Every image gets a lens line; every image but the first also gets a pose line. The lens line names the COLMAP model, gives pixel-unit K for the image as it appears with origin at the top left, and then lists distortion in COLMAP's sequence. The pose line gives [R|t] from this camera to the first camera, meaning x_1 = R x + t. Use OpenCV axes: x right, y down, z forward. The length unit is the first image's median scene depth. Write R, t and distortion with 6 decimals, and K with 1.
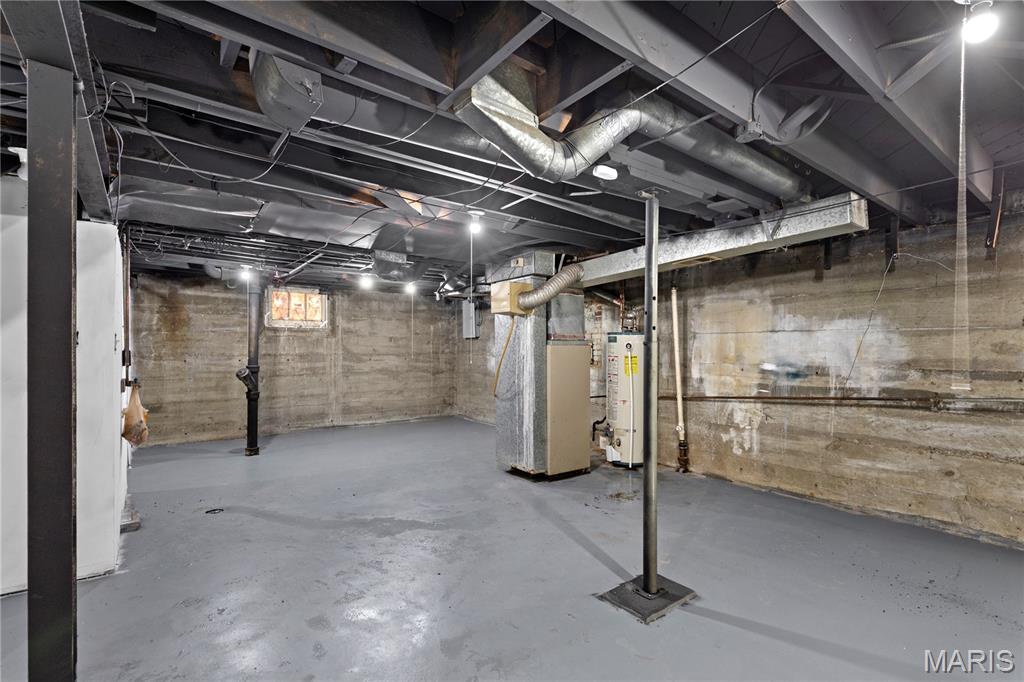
lens RADIAL K [[475.1, 0, 514.8], [0, 475.1, 343.6], [0, 0, 1]] dist [0.003587, 0.000173]
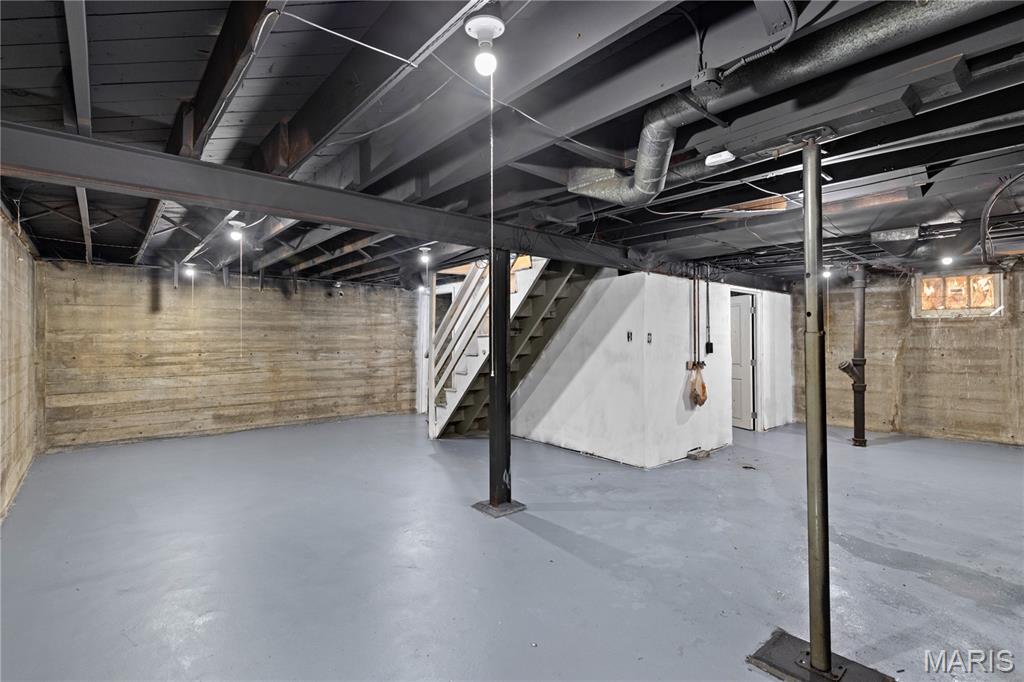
lens RADIAL K [[475.1, 0, 514.9], [0, 475.1, 338.8], [0, 0, 1]] dist [0.003587, 0.000173]
pose [[0.056720, -0.003469, -0.998384, 0.351536], [0.008049, 0.999963, -0.003017, 0.000848], [0.998358, -0.007865, 0.056746, 0.167749]]
